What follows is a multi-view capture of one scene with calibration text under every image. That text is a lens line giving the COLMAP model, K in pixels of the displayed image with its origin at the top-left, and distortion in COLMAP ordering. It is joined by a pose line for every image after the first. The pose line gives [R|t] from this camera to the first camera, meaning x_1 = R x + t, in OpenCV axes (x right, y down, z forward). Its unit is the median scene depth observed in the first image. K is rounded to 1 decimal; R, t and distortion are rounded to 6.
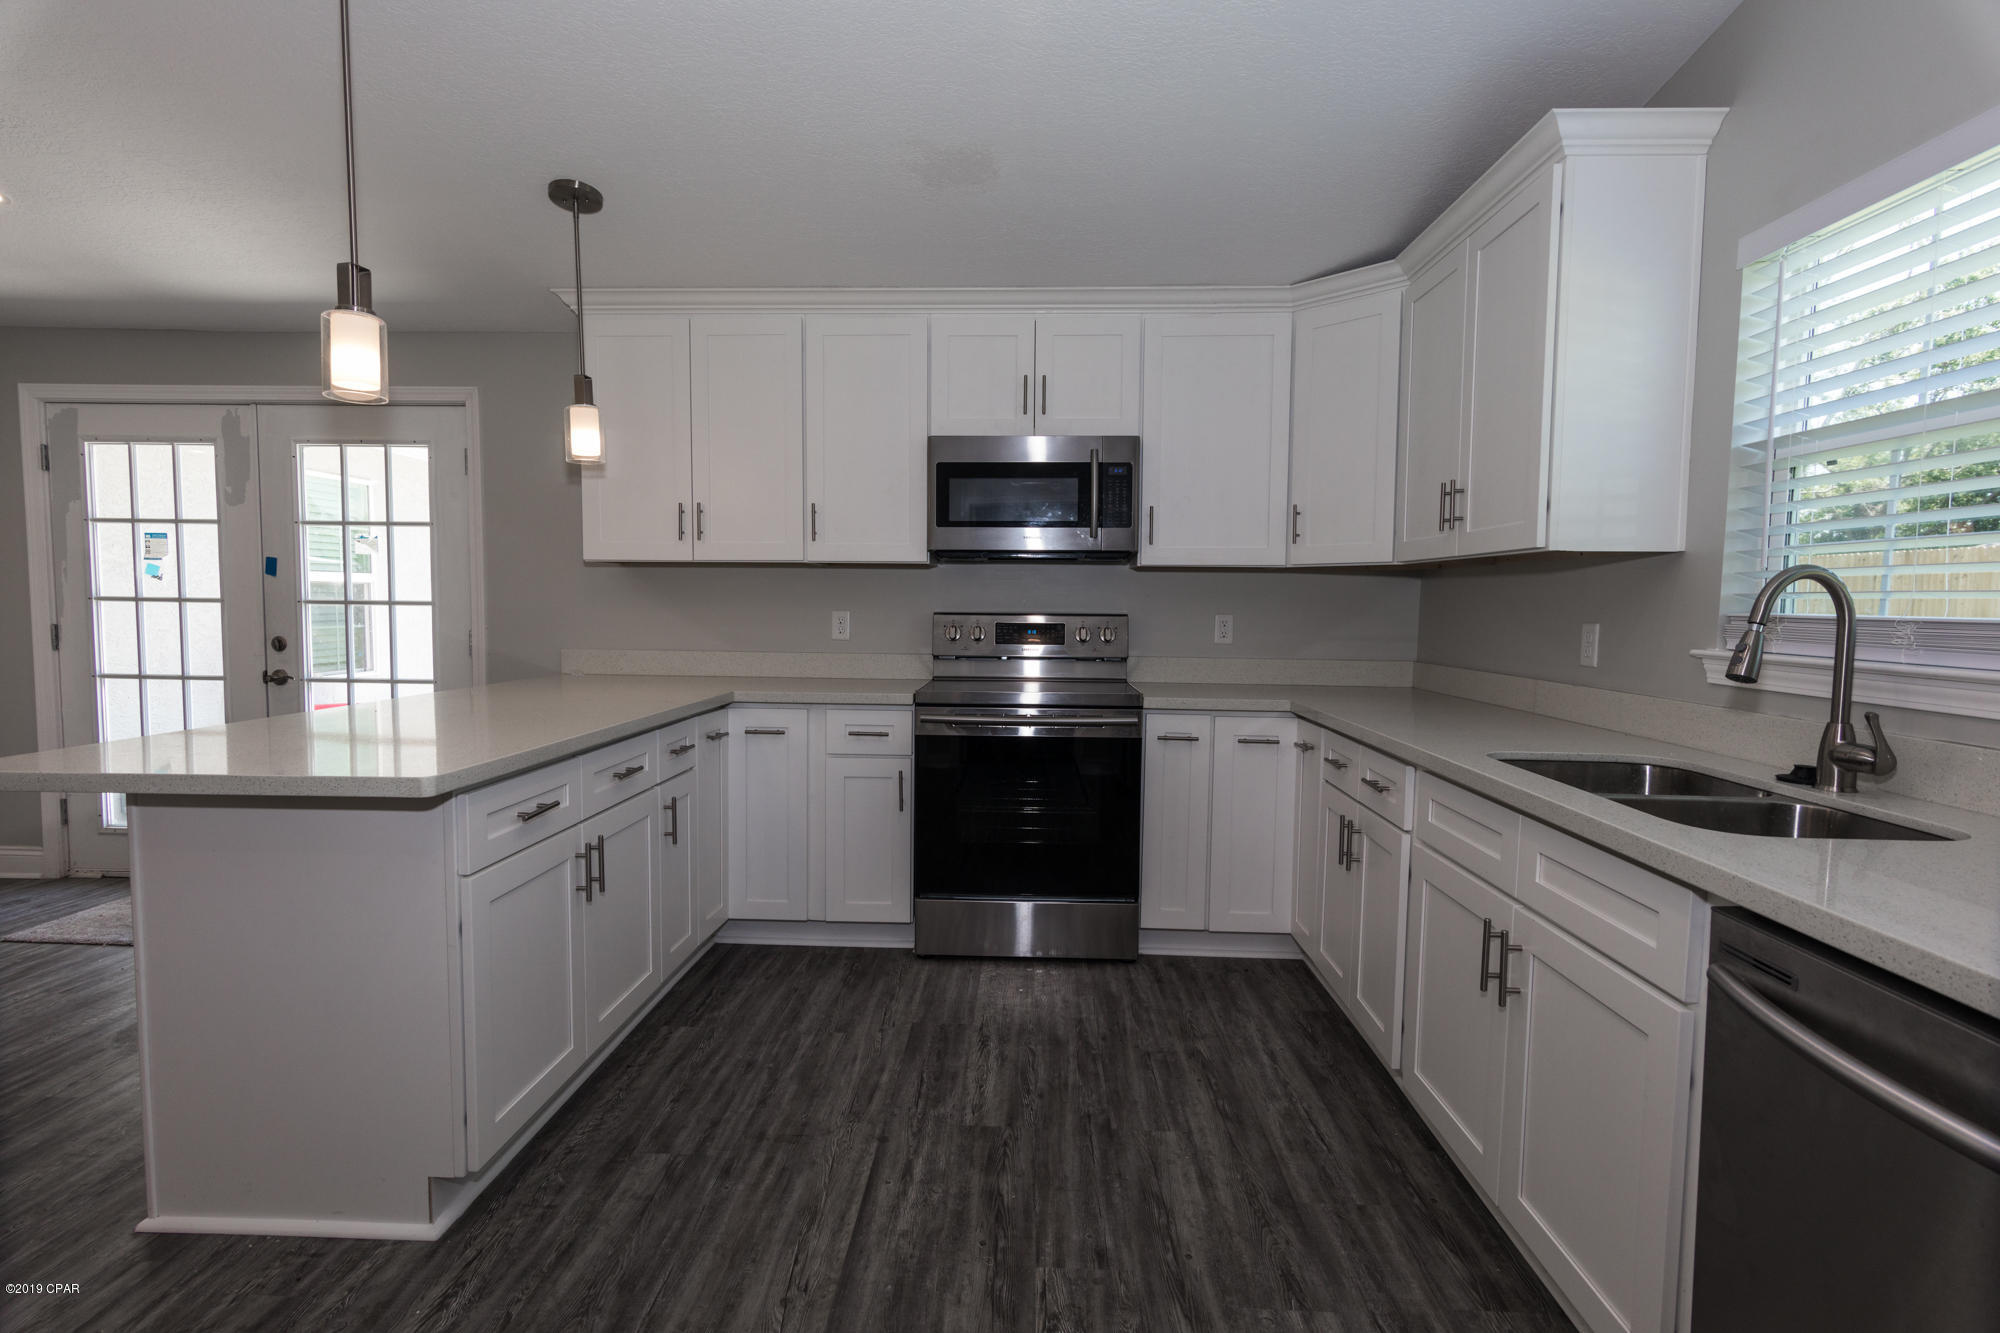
lens RADIAL K [[959.8, 0, 1000.0], [0, 959.8, 666.5], [0, 0, 1]] dist [-0.000228, -0.000167]
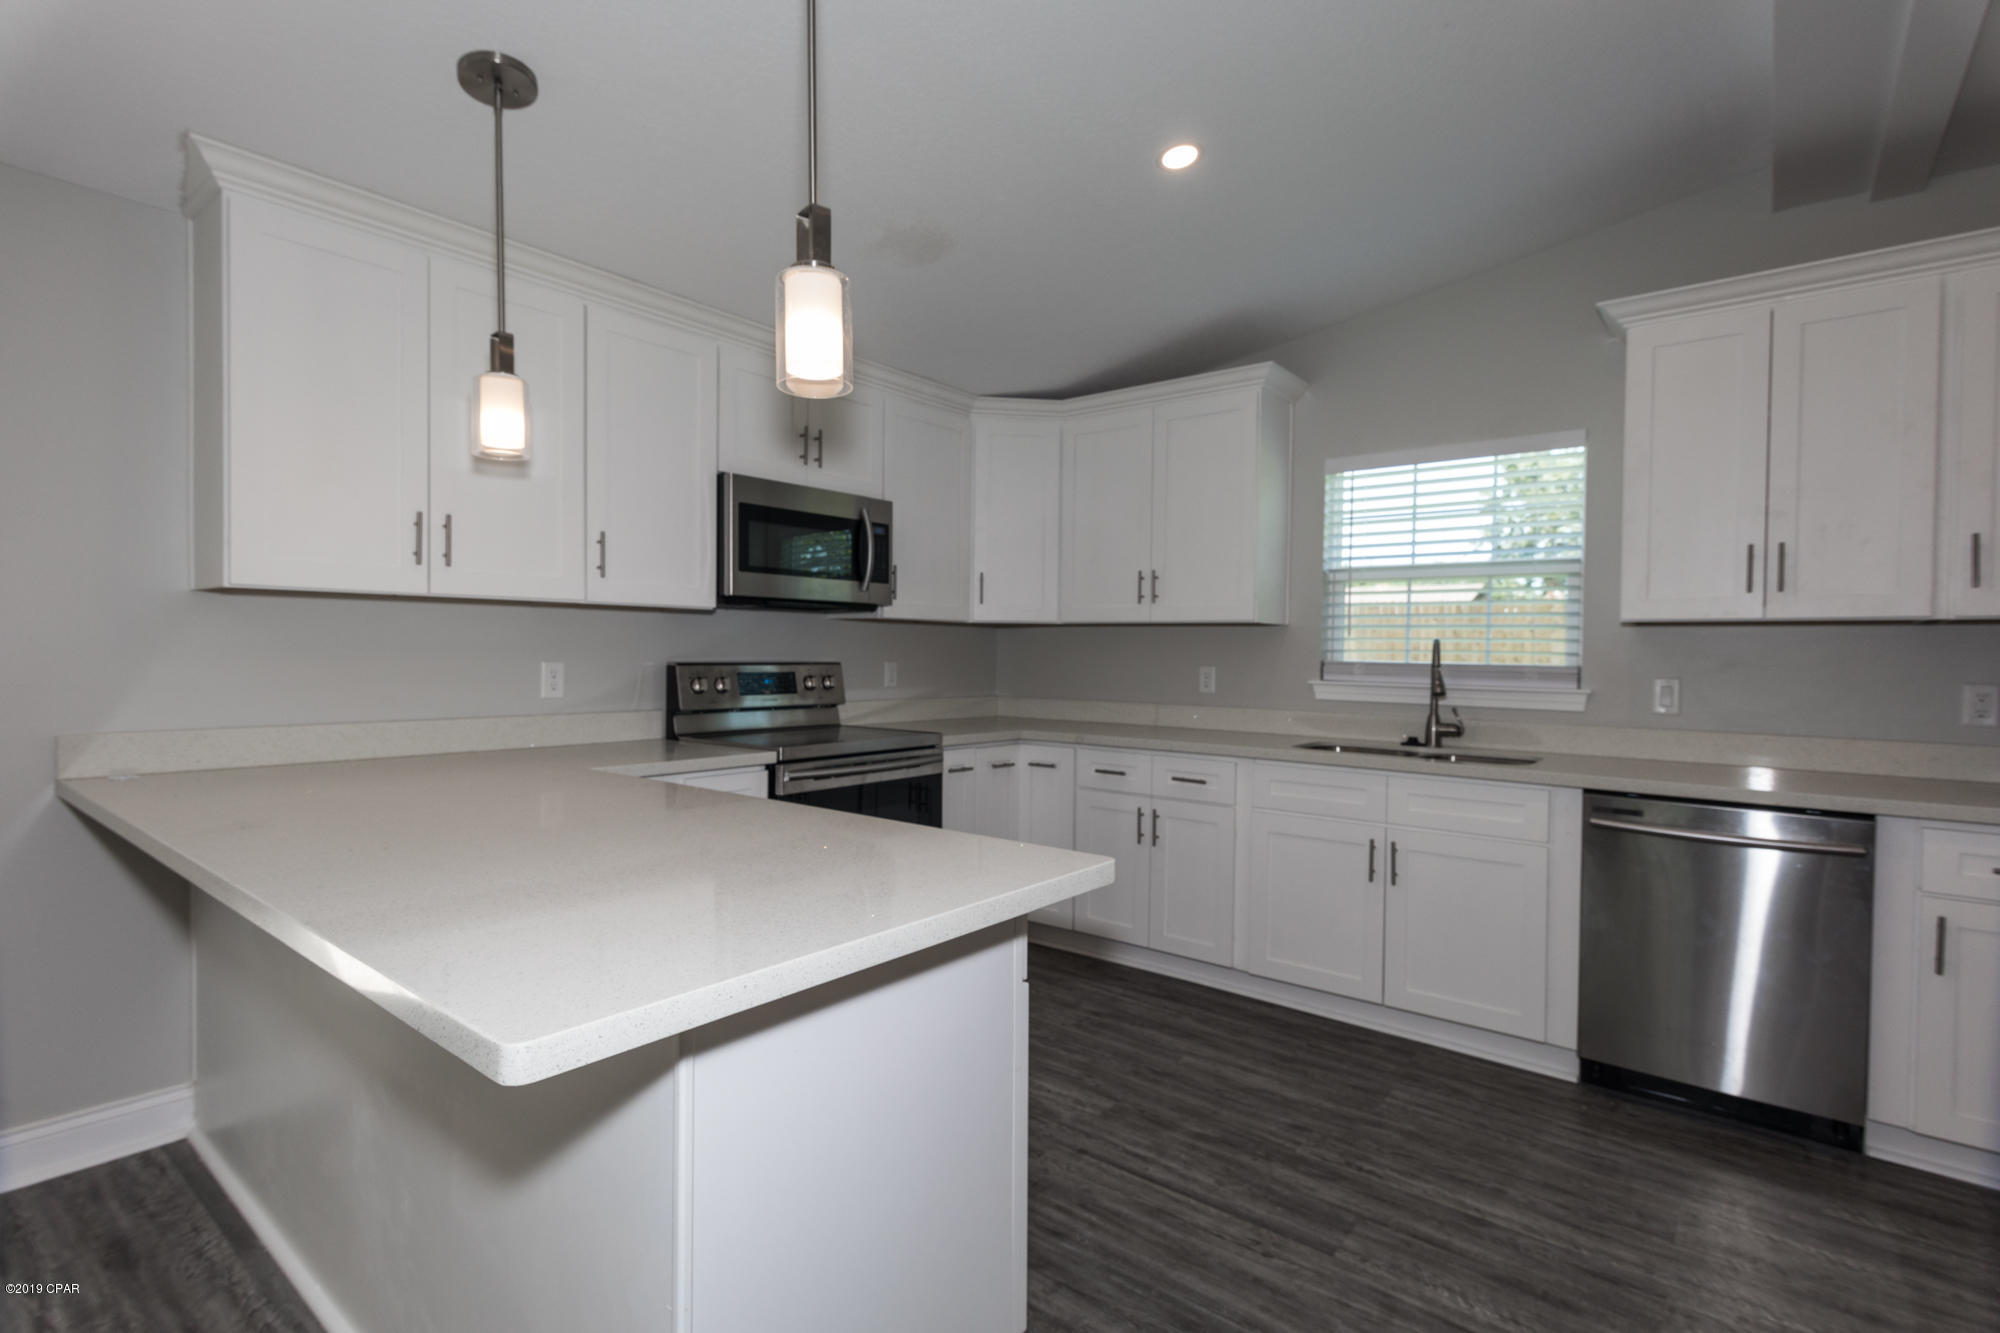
lens RADIAL K [[947.5, 0, 991.1], [0, 947.5, 668.4], [0, 0, 1]] dist [0.002898, 0.000226]
pose [[0.601024, -0.016200, 0.799066, -0.833515], [0.046292, 0.998822, -0.014570, -0.034318], [-0.797889, 0.045748, 0.601066, 0.332775]]
